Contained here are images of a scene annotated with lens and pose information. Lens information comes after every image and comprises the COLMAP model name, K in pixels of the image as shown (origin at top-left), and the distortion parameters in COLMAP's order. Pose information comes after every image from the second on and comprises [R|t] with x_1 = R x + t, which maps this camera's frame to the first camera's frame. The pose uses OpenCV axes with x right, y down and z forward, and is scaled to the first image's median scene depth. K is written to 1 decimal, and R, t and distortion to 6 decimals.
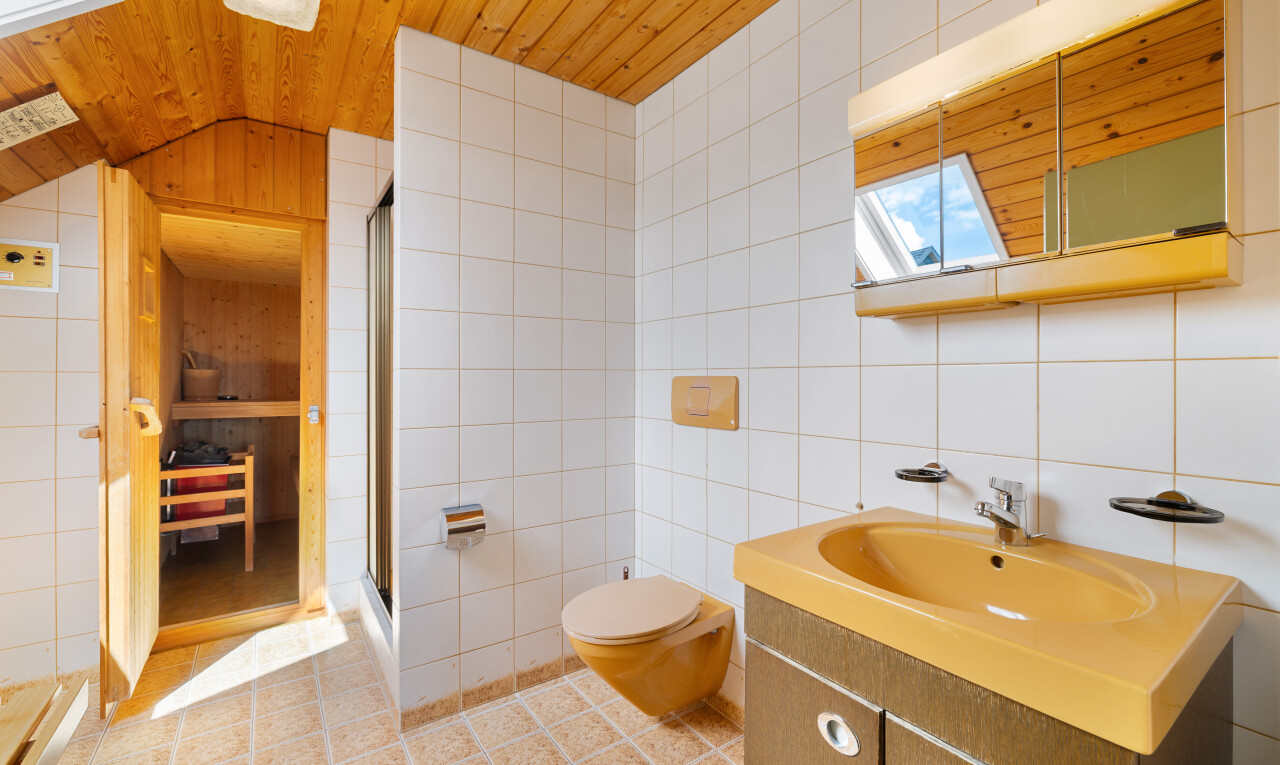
lens RADIAL K [[539.4, 0, 641.0], [0, 539.4, 377.0], [0, 0, 1]] dist [-0.003779, -0.000415]
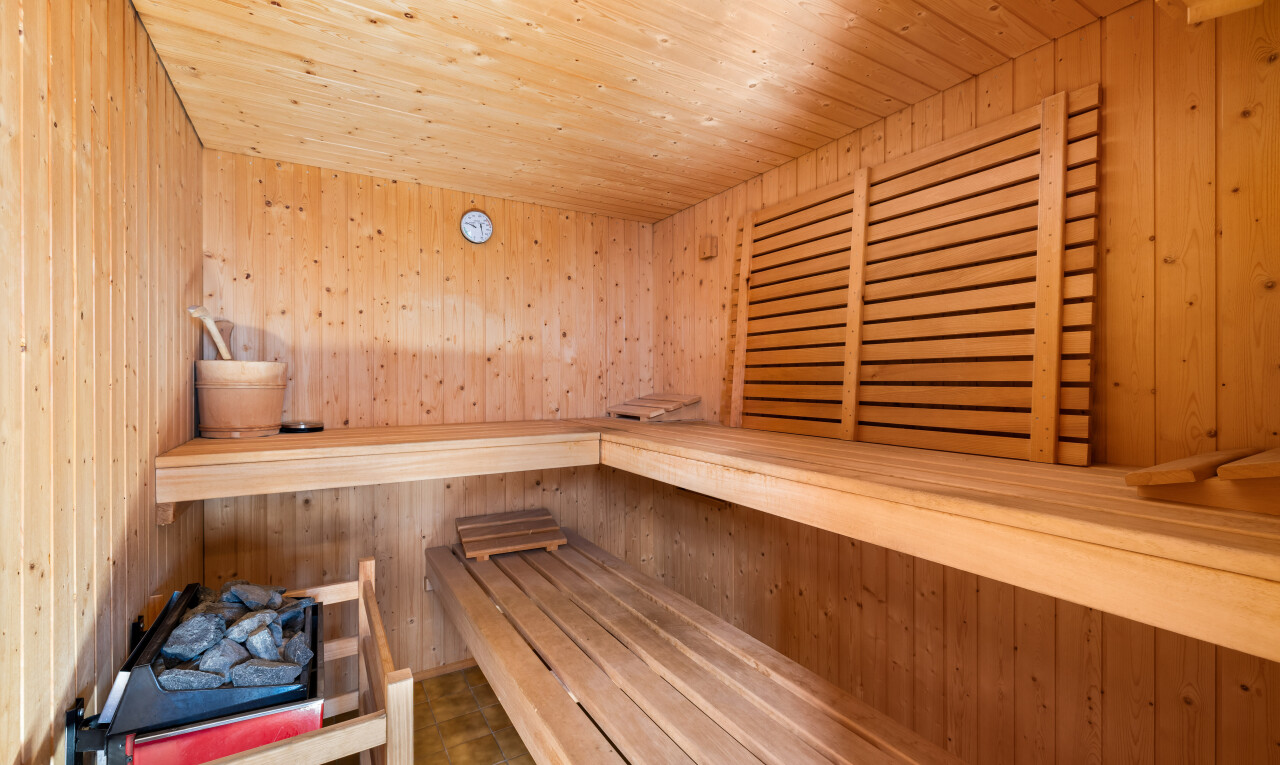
lens RADIAL K [[539.4, 0, 638.9], [0, 539.4, 384.2], [0, 0, 1]] dist [-0.003779, -0.000415]
pose [[0.997360, -0.002179, -0.072577, -0.468699], [0.002705, 0.999971, 0.007154, 0.001180], [0.072559, -0.007331, 0.997337, 0.591754]]
